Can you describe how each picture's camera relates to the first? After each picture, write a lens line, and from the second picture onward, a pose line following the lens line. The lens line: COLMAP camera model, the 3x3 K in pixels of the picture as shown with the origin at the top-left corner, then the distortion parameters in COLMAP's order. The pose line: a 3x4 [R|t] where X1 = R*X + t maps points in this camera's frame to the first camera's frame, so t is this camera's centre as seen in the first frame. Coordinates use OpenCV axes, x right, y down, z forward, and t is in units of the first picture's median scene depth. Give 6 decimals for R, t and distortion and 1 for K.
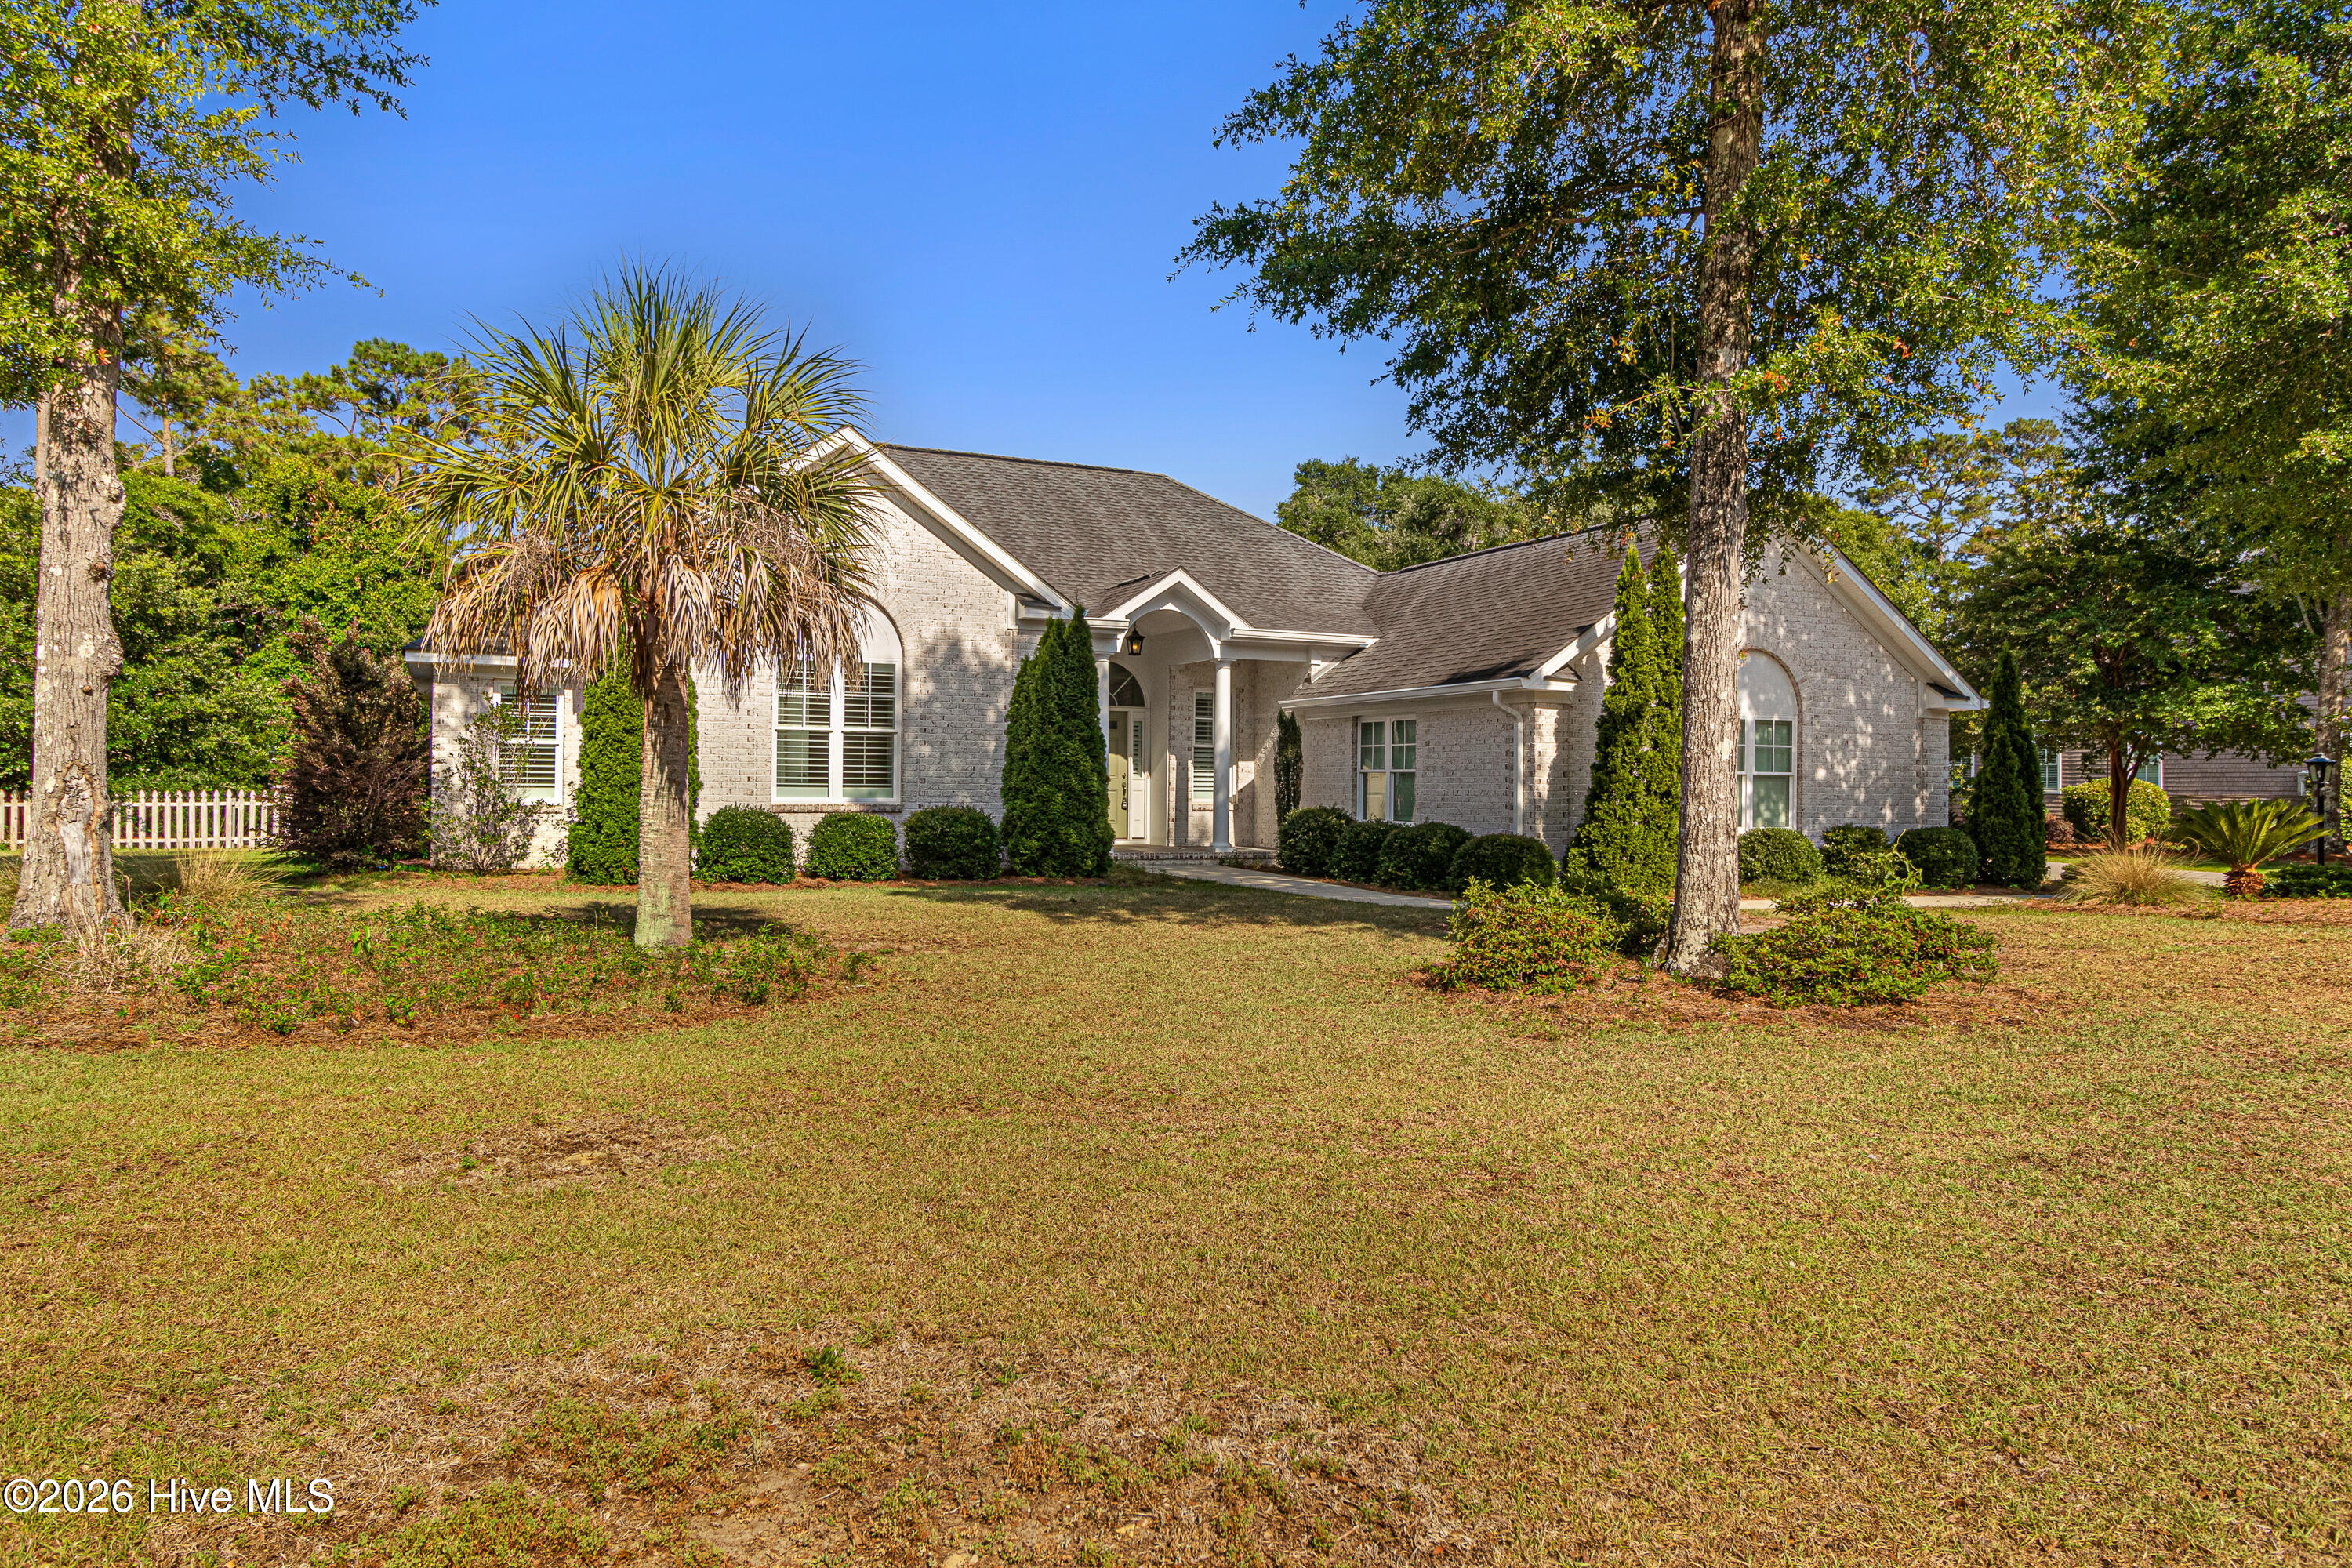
lens RADIAL K [[1620.3, 0, 1176.0], [0, 1620.3, 784.0], [0, 0, 1]] dist [-0.002161, -0.001128]
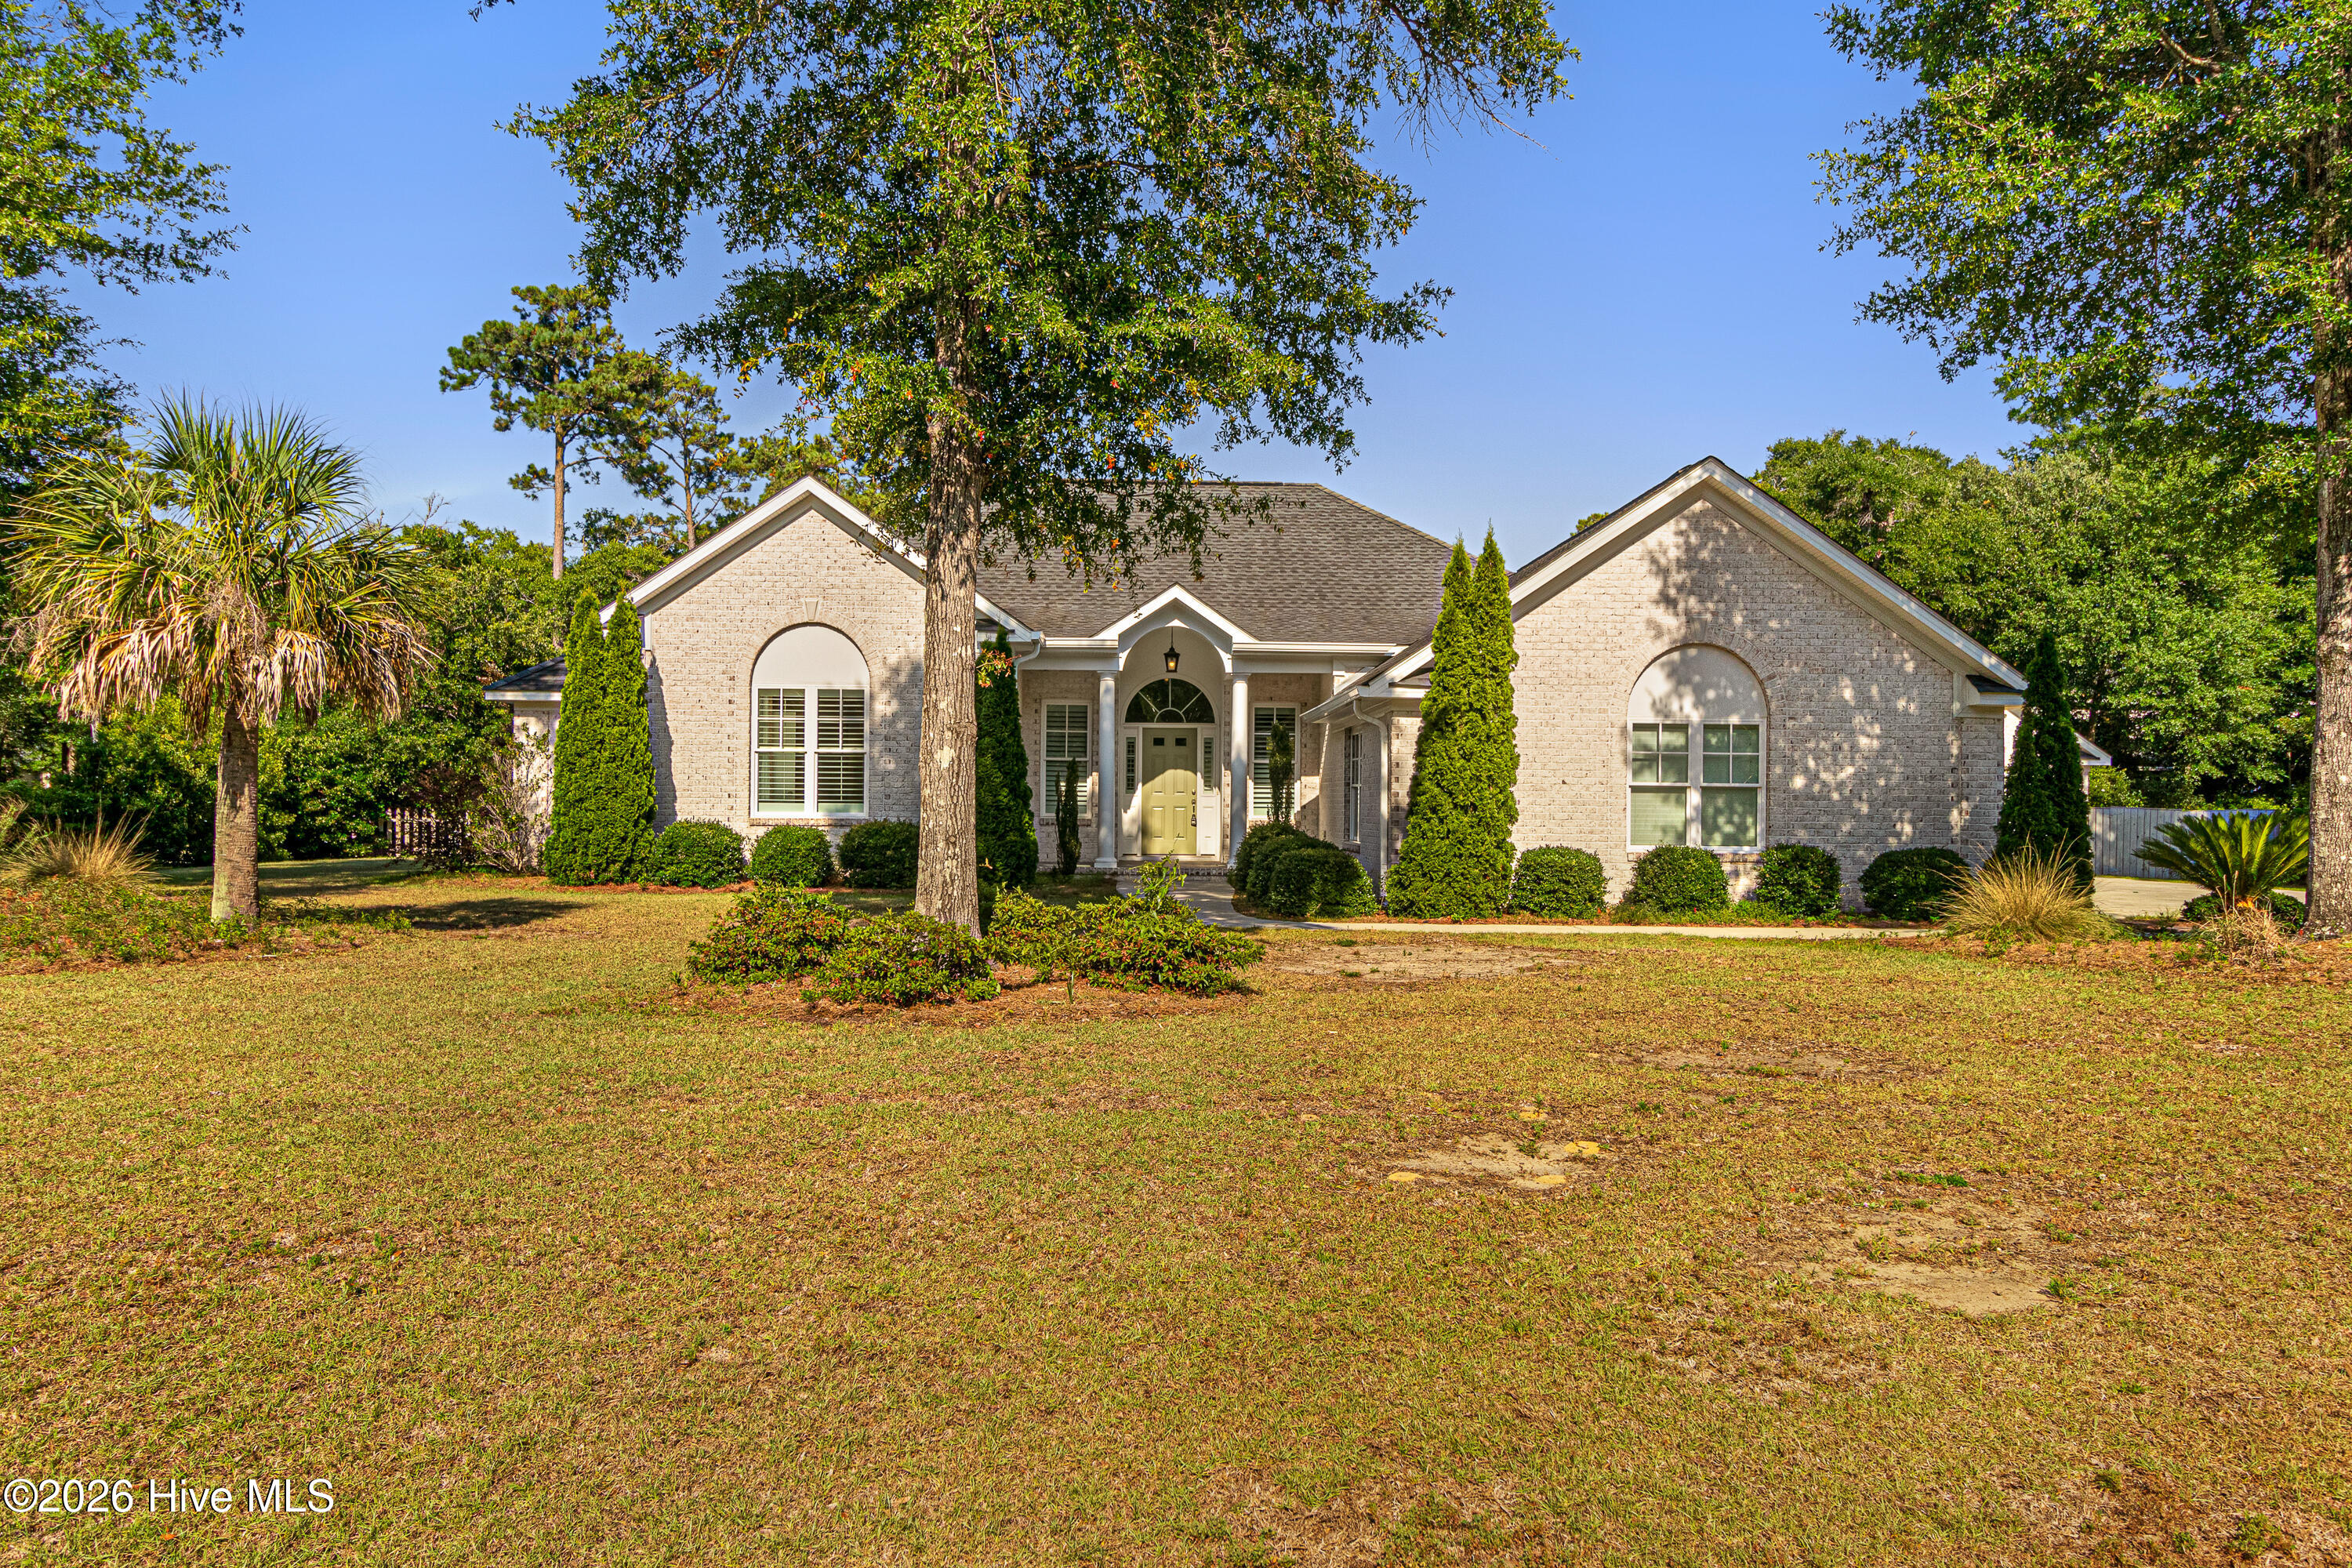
lens RADIAL K [[1620.3, 0, 1176.0], [0, 1620.3, 784.0], [0, 0, 1]] dist [-0.002161, -0.001128]
pose [[0.923371, -0.007864, -0.383829, 0.425034], [0.003283, 0.999915, -0.012589, 0.003798], [0.383895, 0.010364, 0.923318, 0.072908]]
